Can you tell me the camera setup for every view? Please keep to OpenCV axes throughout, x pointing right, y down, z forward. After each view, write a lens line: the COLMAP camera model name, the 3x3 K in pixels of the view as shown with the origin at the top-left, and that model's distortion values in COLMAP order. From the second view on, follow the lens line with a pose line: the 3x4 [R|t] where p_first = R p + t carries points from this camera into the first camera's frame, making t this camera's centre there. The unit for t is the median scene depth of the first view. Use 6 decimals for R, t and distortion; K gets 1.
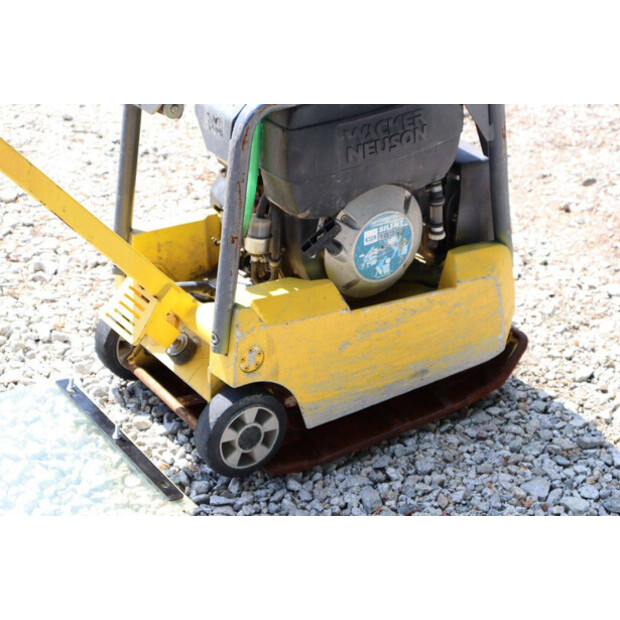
lens RADIAL K [[1441.0, 0, 314.2], [0, 1441.0, 316.8], [0, 0, 1]] dist [0.399365, 0.000000]
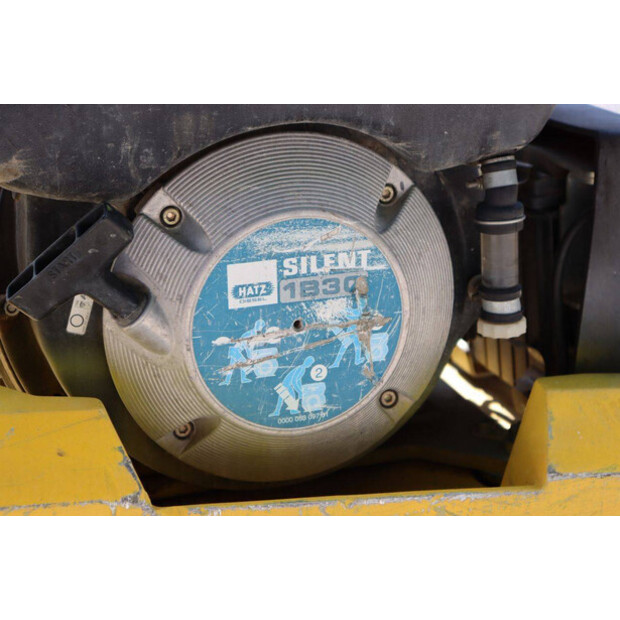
lens RADIAL K [[1203.1, 0, 254.0], [0, 1203.1, 295.3], [0, 0, 1]] dist [0.269610, 0.000000]
pose [[0.948064, 0.075360, -0.309022, 0.121224], [-0.136076, 0.974229, -0.179894, -0.004763], [0.287502, 0.212601, 0.933886, 0.741336]]
